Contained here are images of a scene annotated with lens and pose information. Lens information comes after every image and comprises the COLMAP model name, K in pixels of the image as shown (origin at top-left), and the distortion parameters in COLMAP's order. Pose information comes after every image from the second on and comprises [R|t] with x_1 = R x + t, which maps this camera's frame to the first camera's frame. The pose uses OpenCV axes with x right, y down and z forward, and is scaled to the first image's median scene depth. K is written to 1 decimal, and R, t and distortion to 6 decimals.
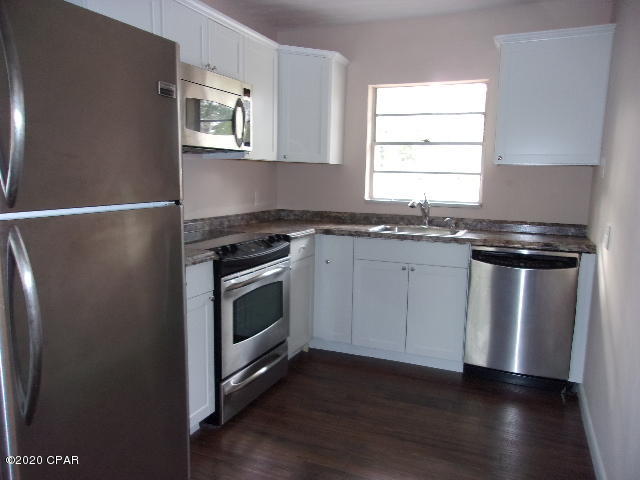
lens RADIAL K [[503.3, 0, 324.1], [0, 503.3, 234.5], [0, 0, 1]] dist [0.002506, 0.017875]
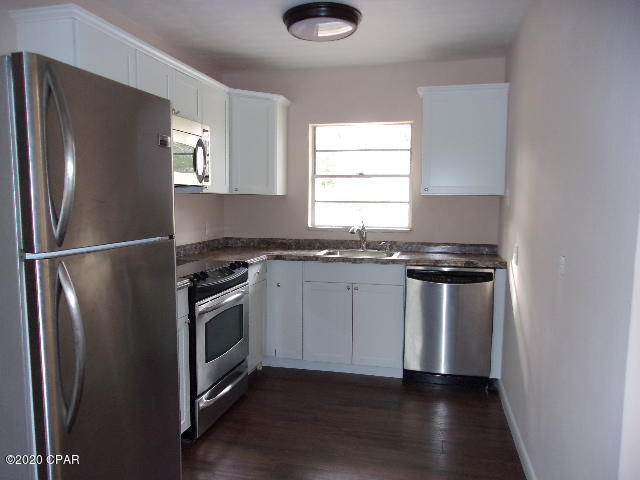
lens RADIAL K [[503.3, 0, 330.0], [0, 503.3, 233.2], [0, 0, 1]] dist [0.002506, 0.017875]
pose [[0.985100, -0.023540, 0.170363, -0.071408], [0.031888, 0.998412, -0.046430, -0.003836], [-0.168999, 0.051171, 0.984287, -0.105753]]
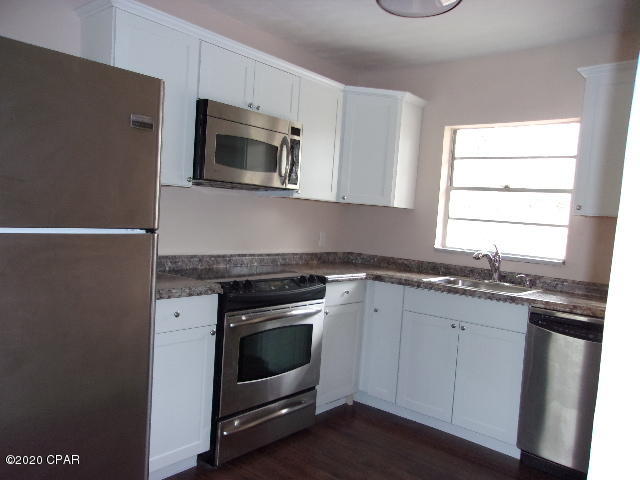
lens RADIAL K [[503.3, 0, 321.8], [0, 503.3, 238.2], [0, 0, 1]] dist [0.002506, 0.017875]
pose [[0.954379, 0.062089, -0.292071, 0.183659], [-0.086336, 0.993743, -0.070864, -0.003828], [0.285843, 0.092847, 0.953768, 0.071273]]
